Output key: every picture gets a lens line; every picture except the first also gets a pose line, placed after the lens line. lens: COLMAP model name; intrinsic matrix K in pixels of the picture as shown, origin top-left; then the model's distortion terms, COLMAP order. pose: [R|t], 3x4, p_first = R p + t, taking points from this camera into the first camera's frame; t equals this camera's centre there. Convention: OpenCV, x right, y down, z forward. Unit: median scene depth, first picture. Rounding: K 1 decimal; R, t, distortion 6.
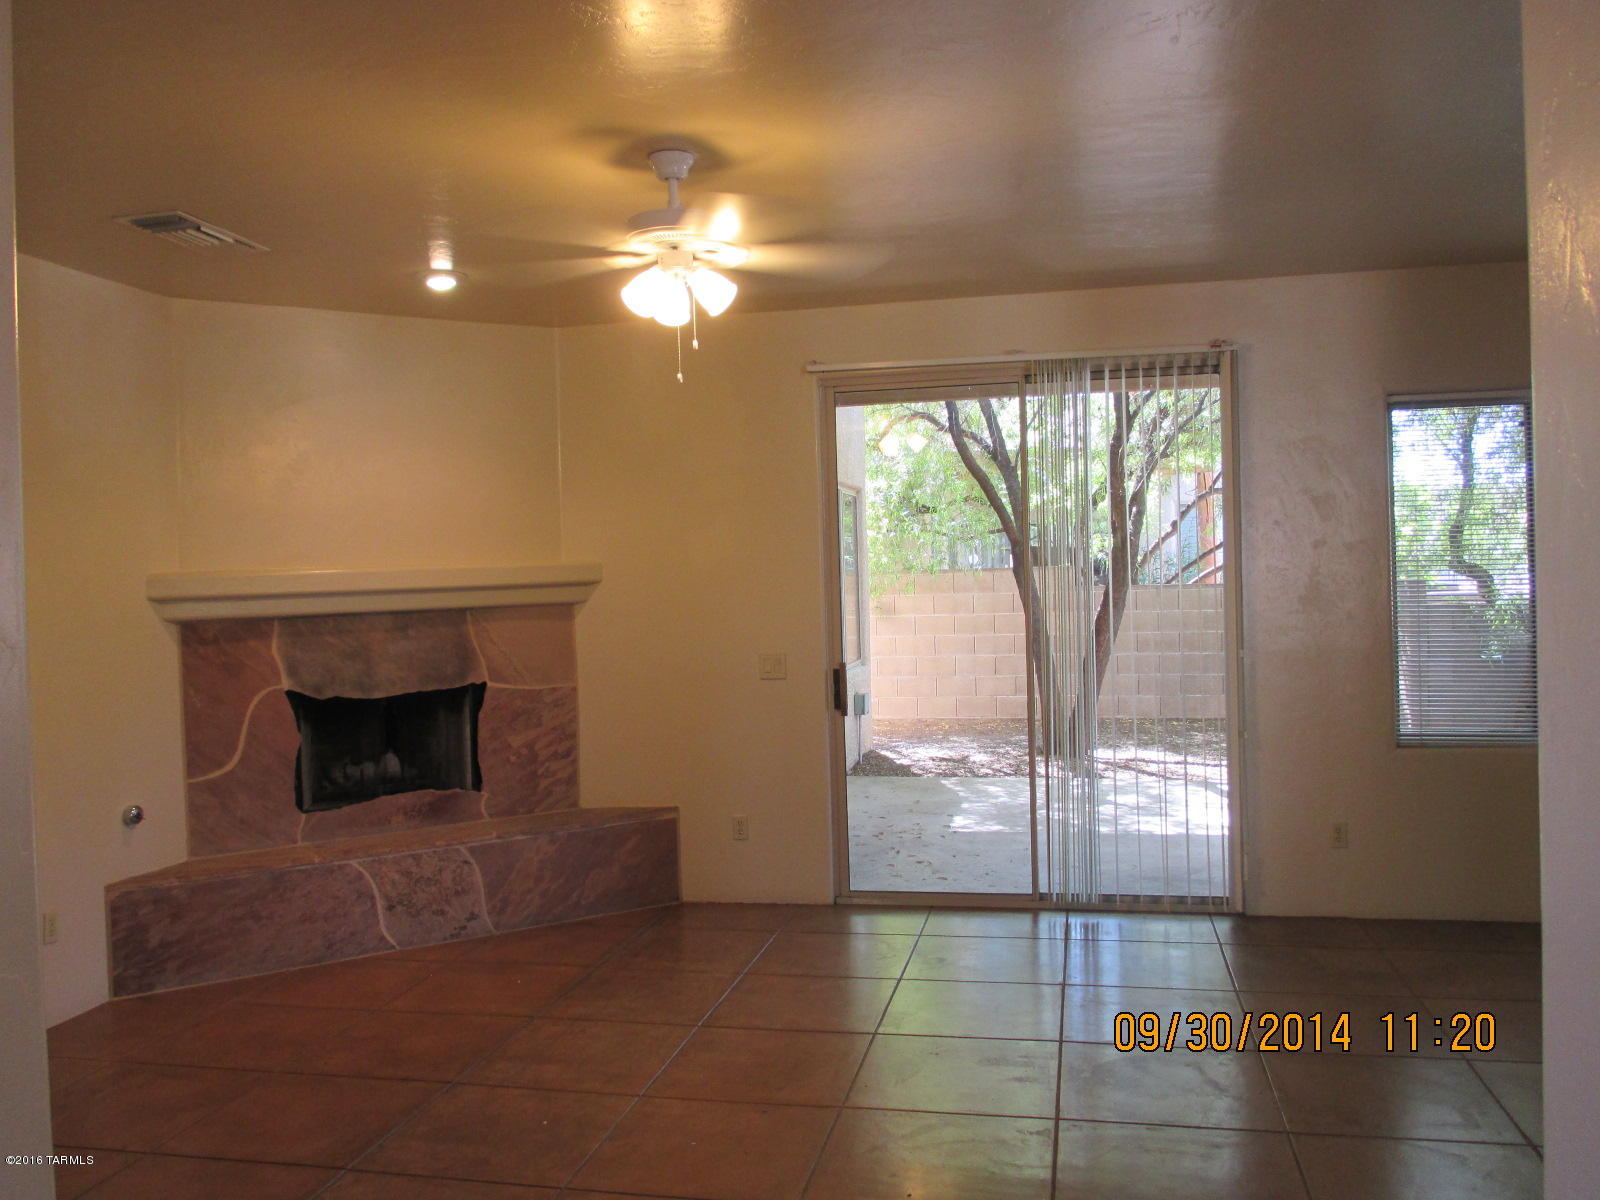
lens RADIAL K [[1331.5, 0, 779.2], [0, 1331.5, 576.2], [0, 0, 1]] dist [-0.032913, -0.003427]
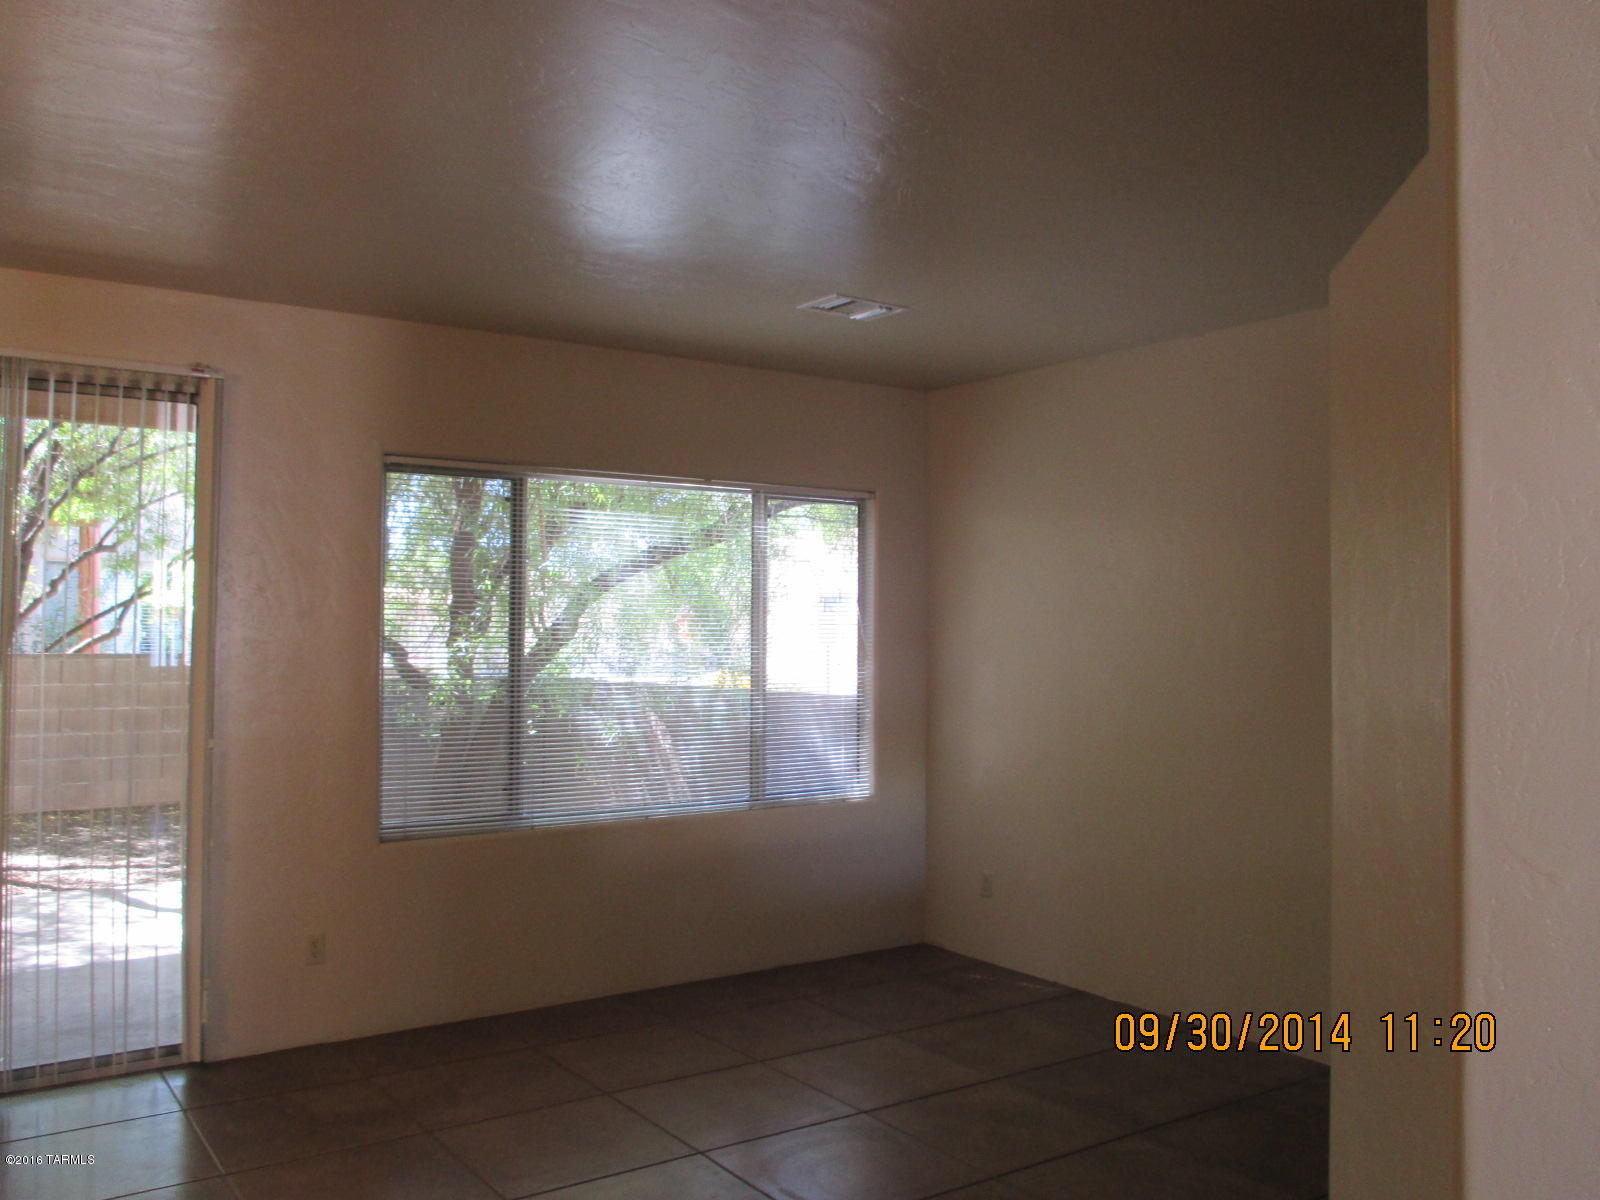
lens RADIAL K [[1331.5, 0, 779.2], [0, 1331.5, 576.2], [0, 0, 1]] dist [-0.032913, -0.003427]
pose [[0.682684, 0.057871, 0.728418, -0.013333], [-0.019084, 0.997931, -0.061397, -0.001401], [-0.730464, 0.028013, 0.682376, 0.143637]]
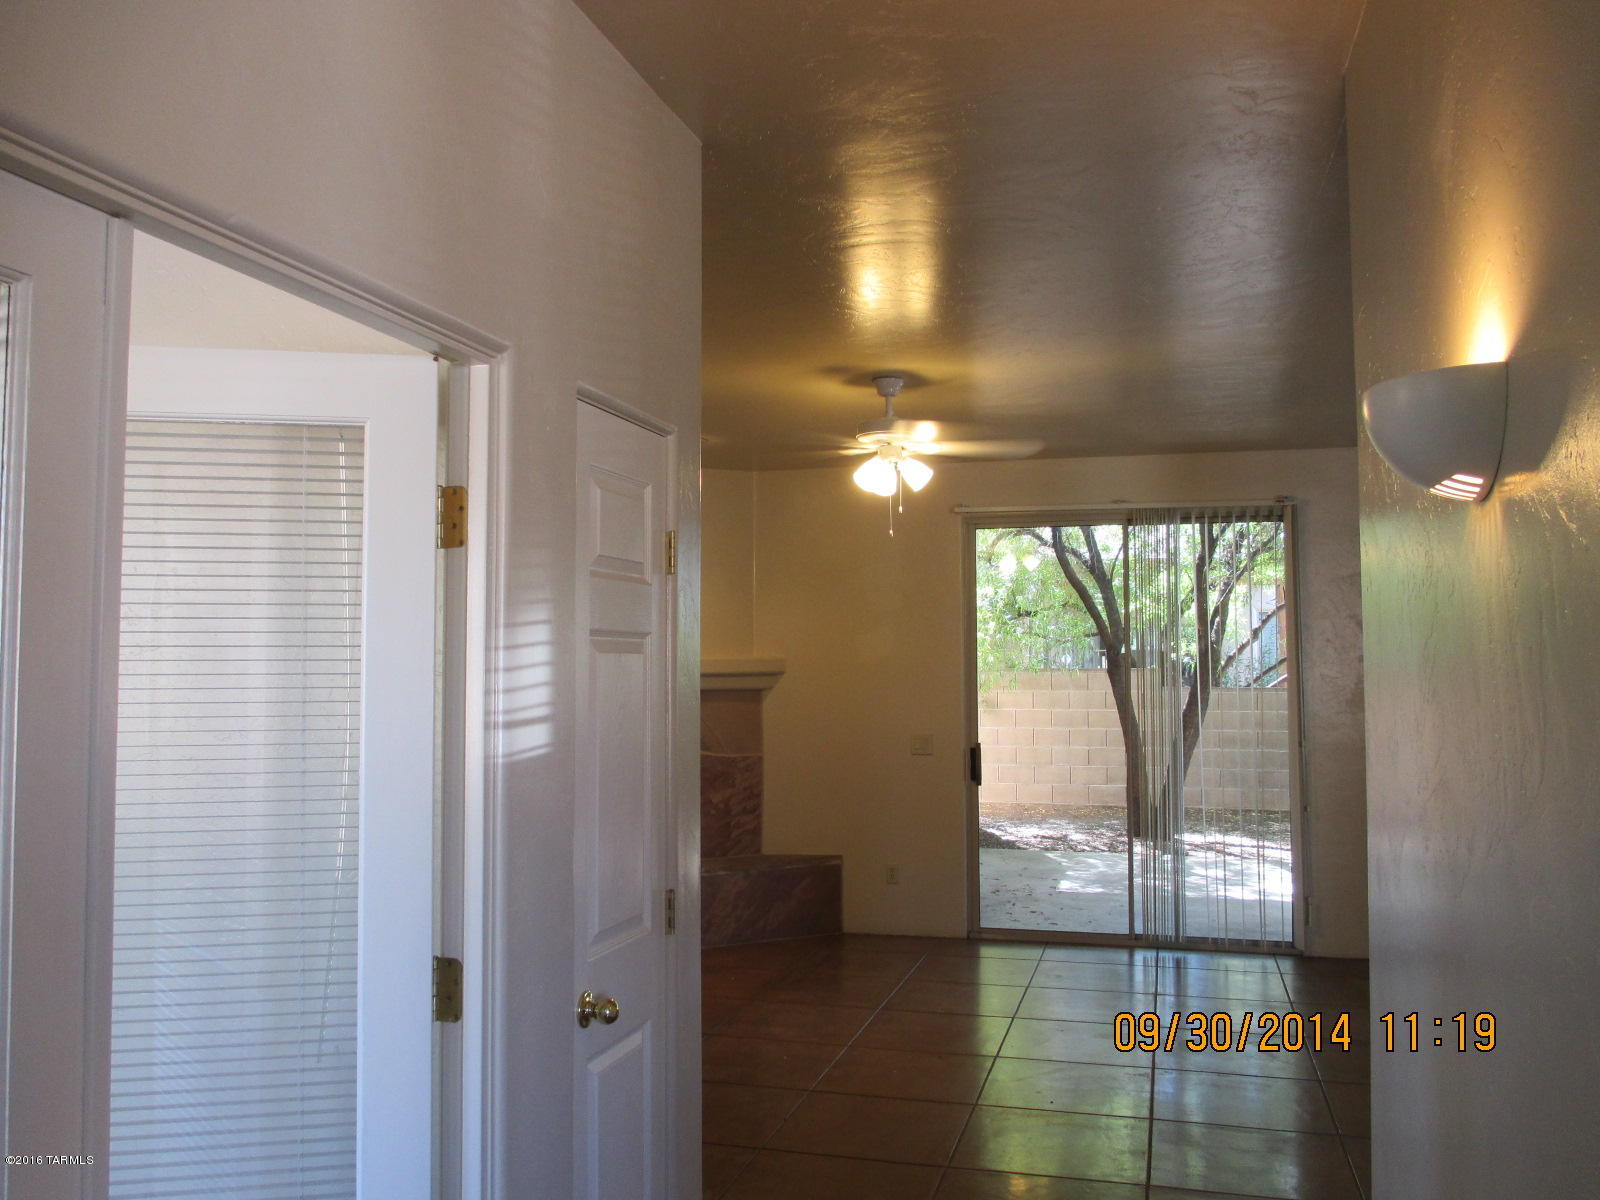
lens RADIAL K [[1331.5, 0, 779.2], [0, 1331.5, 576.2], [0, 0, 1]] dist [-0.032913, -0.003427]
pose [[0.997869, 0.023073, -0.061033, -0.060214], [-0.027188, 0.997350, -0.067476, -0.001803], [0.059315, 0.068992, 0.995852, -0.244766]]
